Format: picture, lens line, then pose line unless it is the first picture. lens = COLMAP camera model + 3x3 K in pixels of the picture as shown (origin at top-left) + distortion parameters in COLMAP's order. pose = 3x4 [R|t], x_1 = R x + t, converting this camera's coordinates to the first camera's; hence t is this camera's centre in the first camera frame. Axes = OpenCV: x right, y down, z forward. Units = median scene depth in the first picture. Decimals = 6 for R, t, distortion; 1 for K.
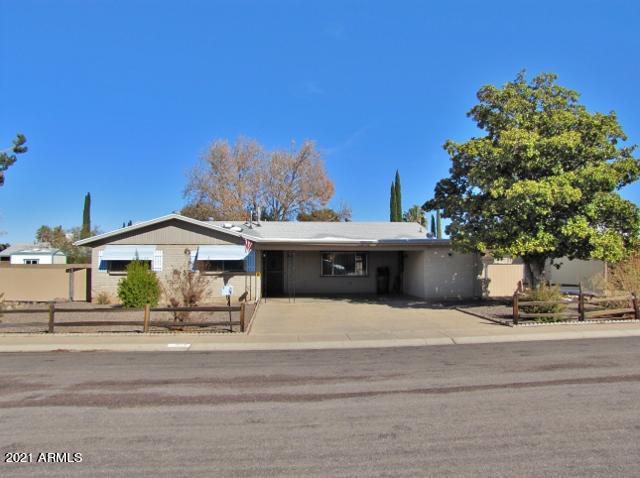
lens RADIAL K [[536.5, 0, 332.3], [0, 536.5, 235.3], [0, 0, 1]] dist [-0.169148, 0.132462]
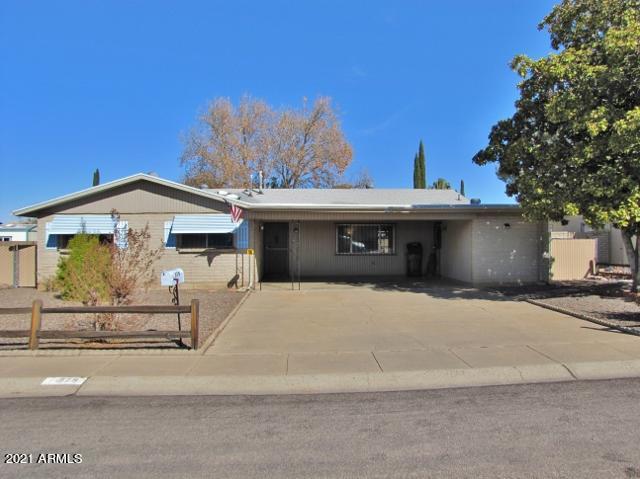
lens RADIAL K [[536.5, 0, 332.3], [0, 536.5, 235.8], [0, 0, 1]] dist [-0.169148, 0.132462]
pose [[0.999356, -0.002835, -0.035781, 0.002059], [0.004282, 0.999174, 0.040421, 0.019917], [0.035637, -0.040548, 0.998542, 0.248209]]
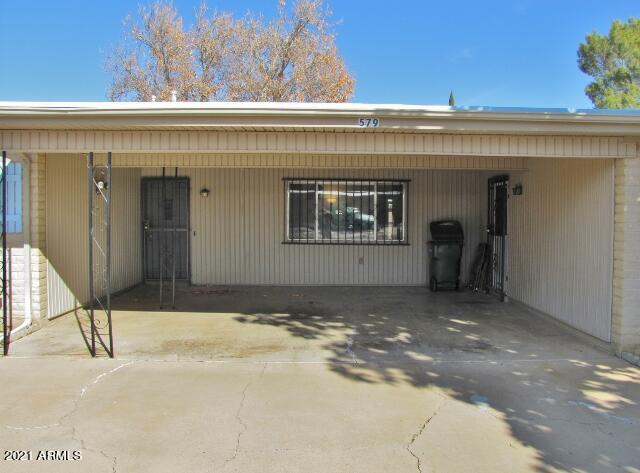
lens RADIAL K [[547.4, 0, 332.1], [0, 547.4, 228.9], [0, 0, 1]] dist [-0.111924, 0.012582]
pose [[0.996827, 0.010610, -0.078886, 0.053207], [-0.004319, 0.996826, 0.079488, 0.041252], [0.079479, -0.078895, 0.993709, 0.724948]]
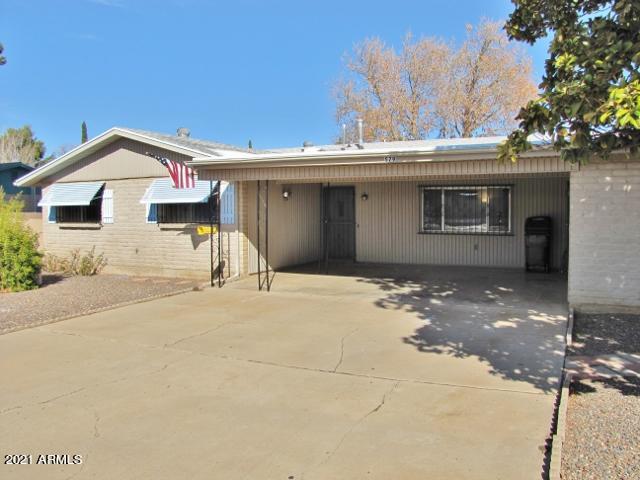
lens RADIAL K [[536.5, 0, 332.3], [0, 536.5, 236.3], [0, 0, 1]] dist [-0.169148, 0.132462]
pose [[0.858289, 0.023346, -0.512635, 0.210223], [0.028665, 0.995224, 0.093316, 0.033554], [0.512365, -0.094787, 0.853521, 0.603014]]
